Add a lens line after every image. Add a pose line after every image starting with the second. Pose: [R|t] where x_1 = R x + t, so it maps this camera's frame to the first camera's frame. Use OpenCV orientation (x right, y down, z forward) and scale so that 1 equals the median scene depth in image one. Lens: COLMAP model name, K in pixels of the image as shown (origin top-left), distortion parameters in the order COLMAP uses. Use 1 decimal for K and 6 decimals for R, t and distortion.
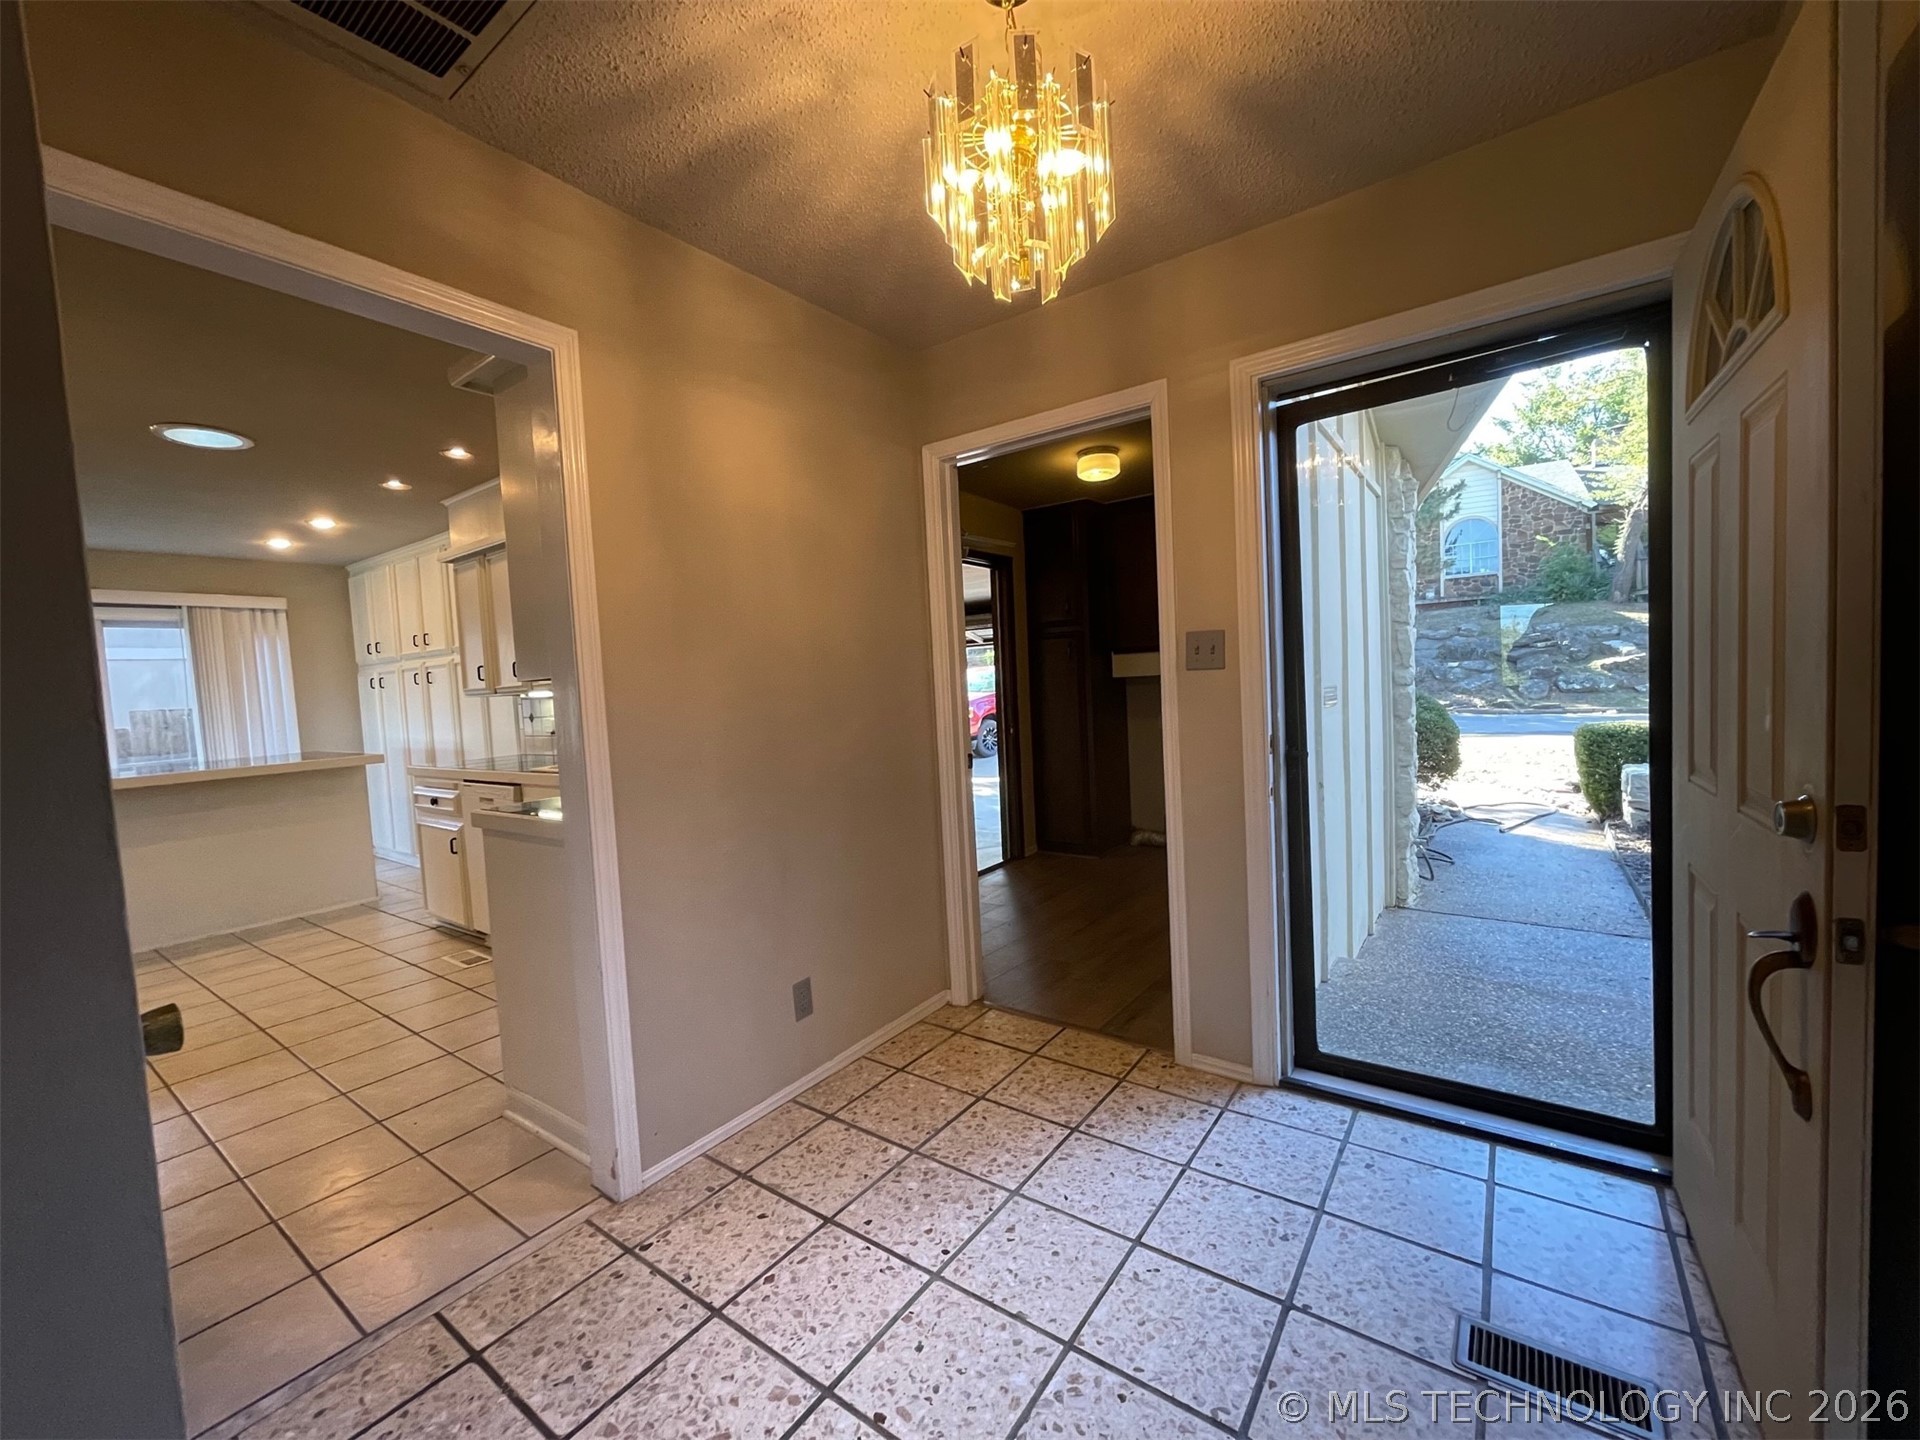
lens RADIAL K [[770.5, 0, 958.4], [0, 770.5, 720.1], [0, 0, 1]] dist [-0.004149, 0.000138]
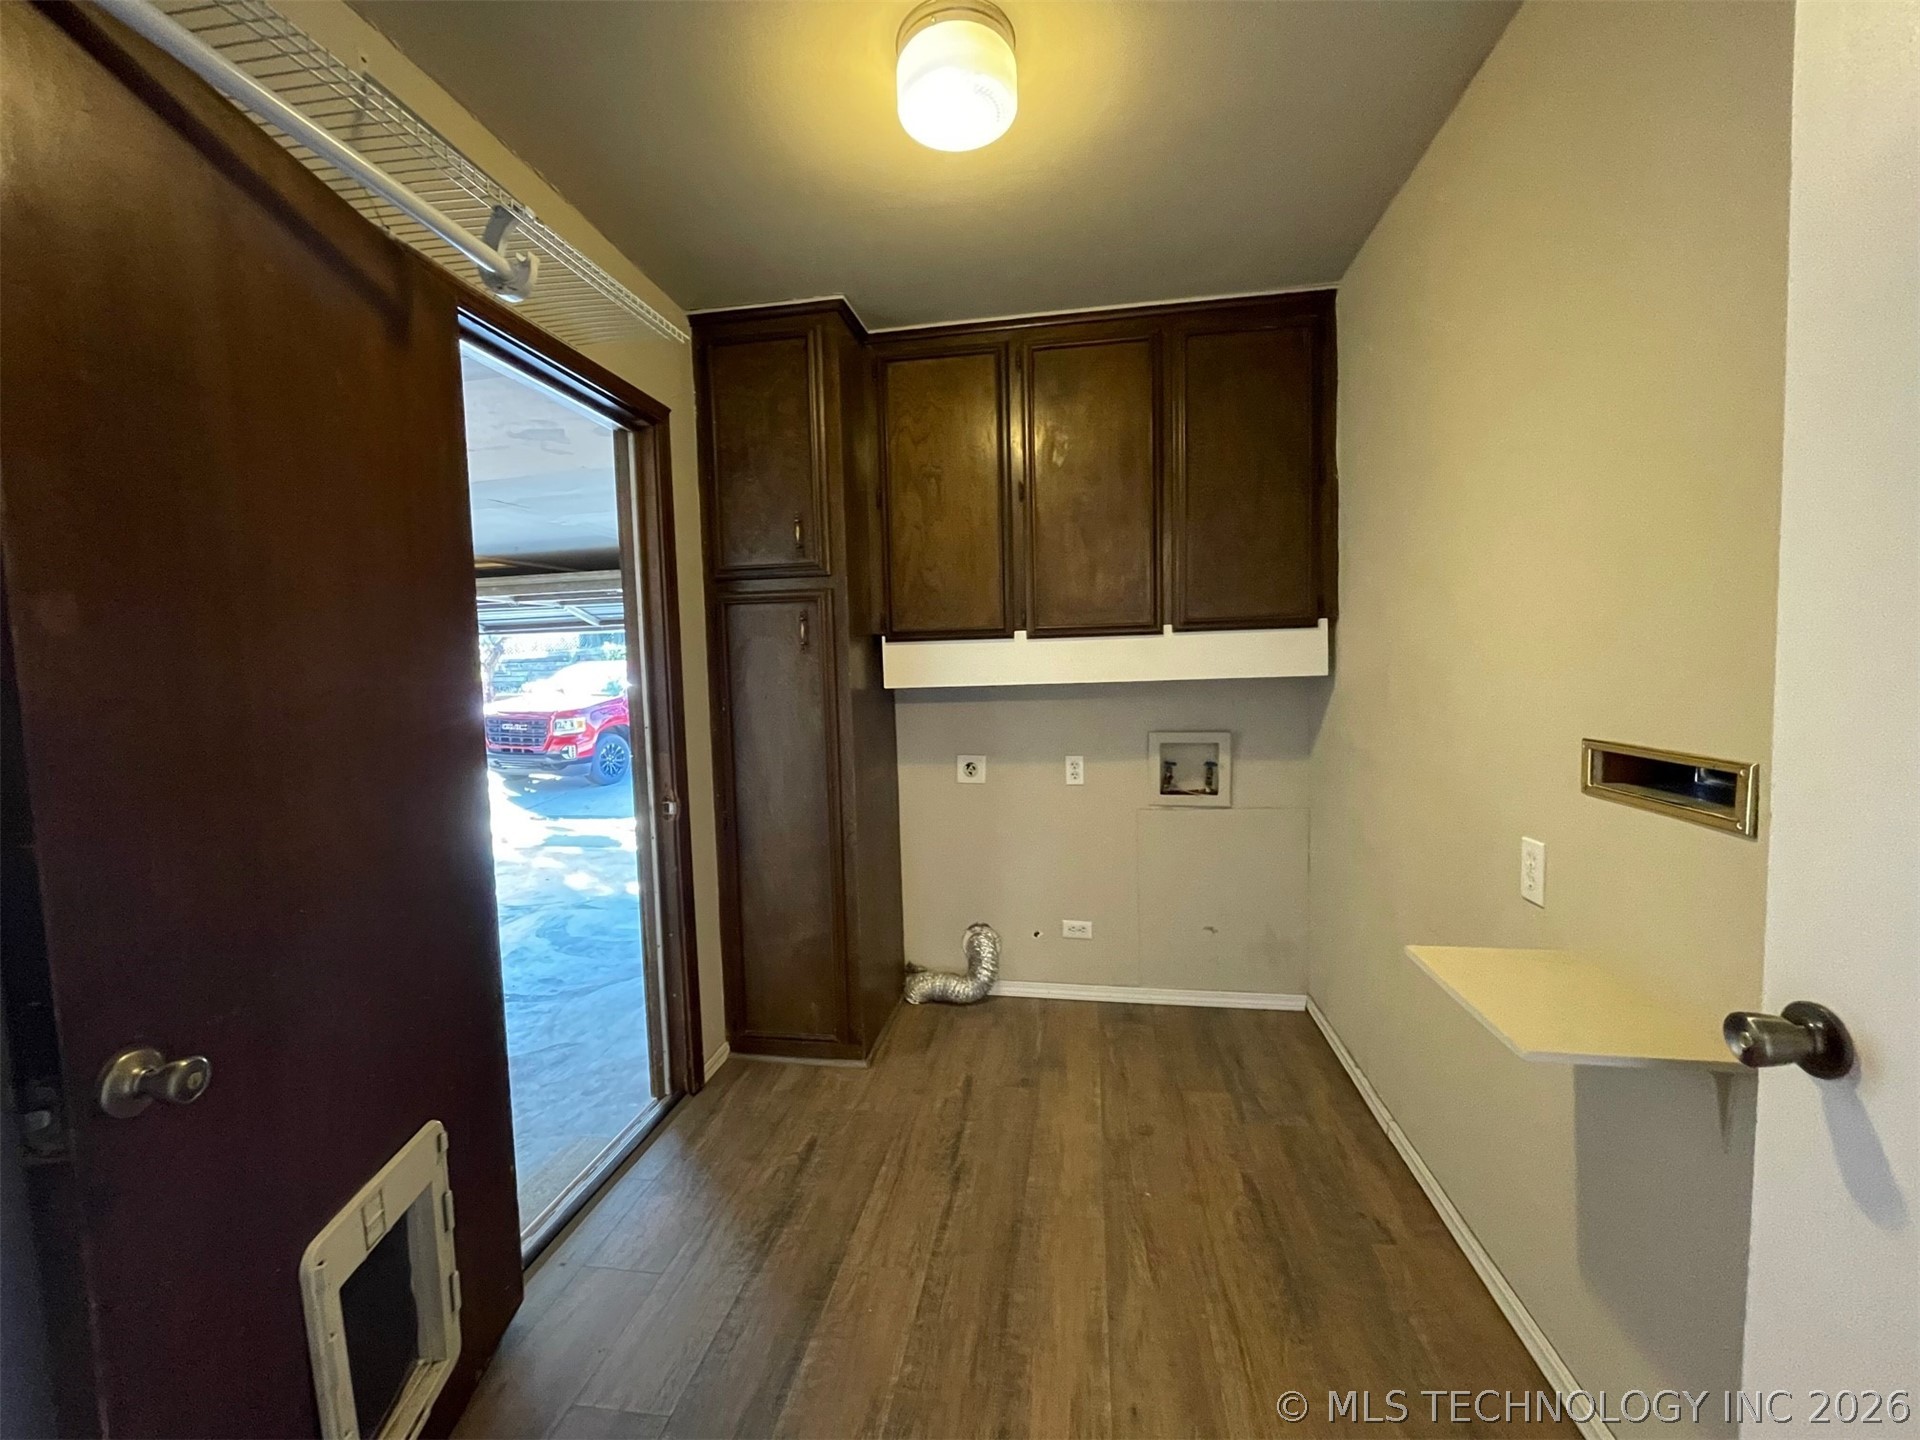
lens RADIAL K [[770.5, 0, 958.9], [0, 770.5, 719.5], [0, 0, 1]] dist [-0.004149, 0.000138]
pose [[0.892703, -0.009841, 0.450539, 0.043055], [0.008087, 0.999950, 0.005817, -0.089596], [-0.450574, -0.001549, 0.892738, 1.269099]]
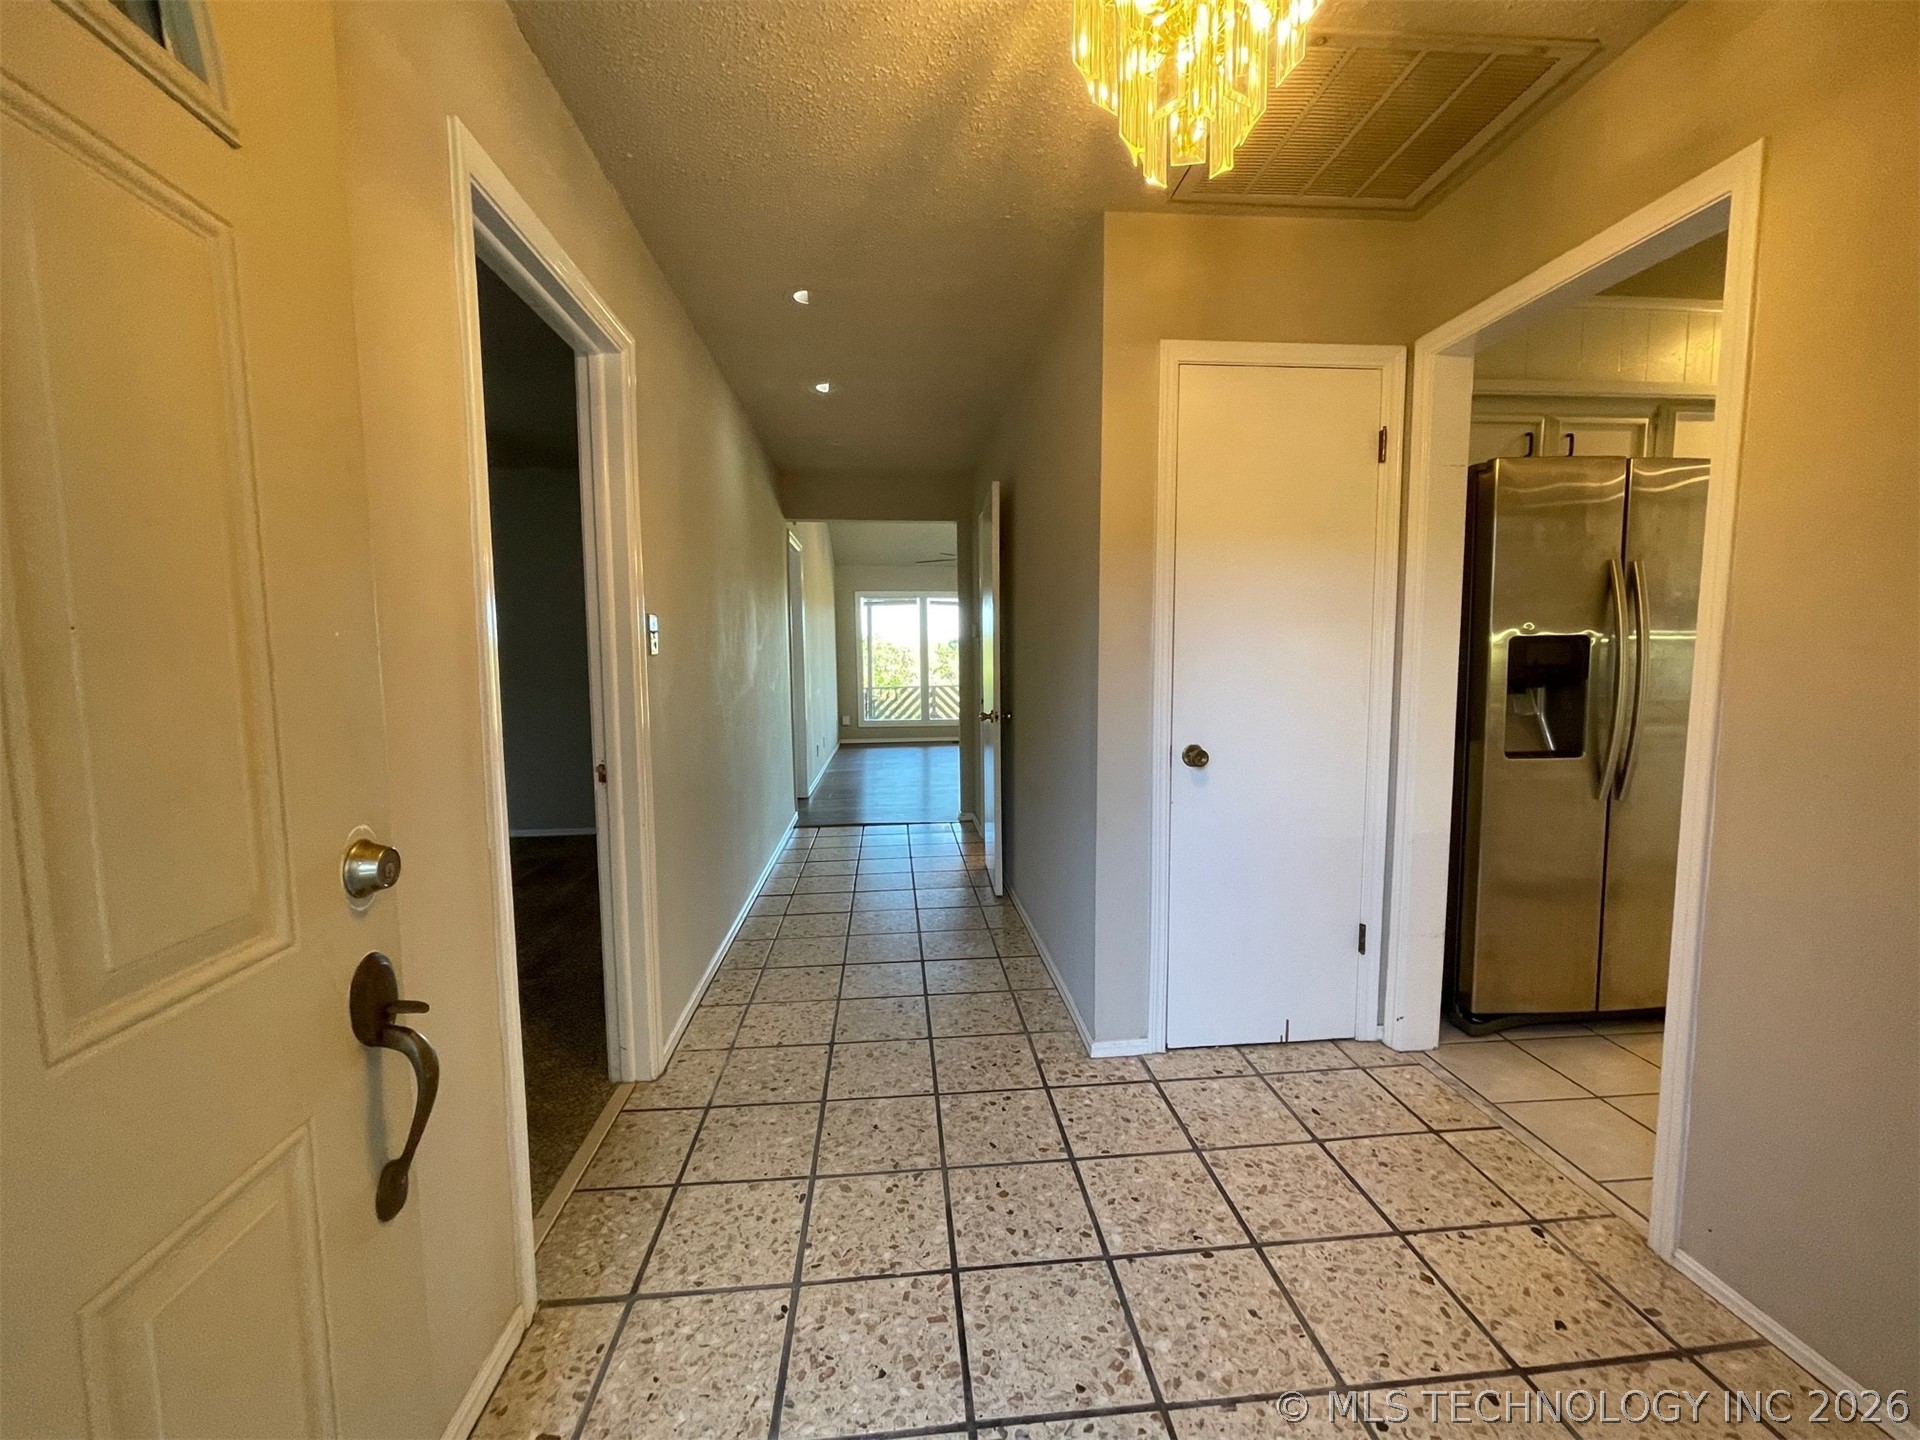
lens RADIAL K [[770.5, 0, 956.4], [0, 770.5, 717.7], [0, 0, 1]] dist [-0.004149, 0.000138]
pose [[-0.755837, 0.113548, -0.644839, 0.510516], [0.012437, 0.987160, 0.159249, -0.068422], [0.654641, 0.112346, -0.747545, 0.904090]]
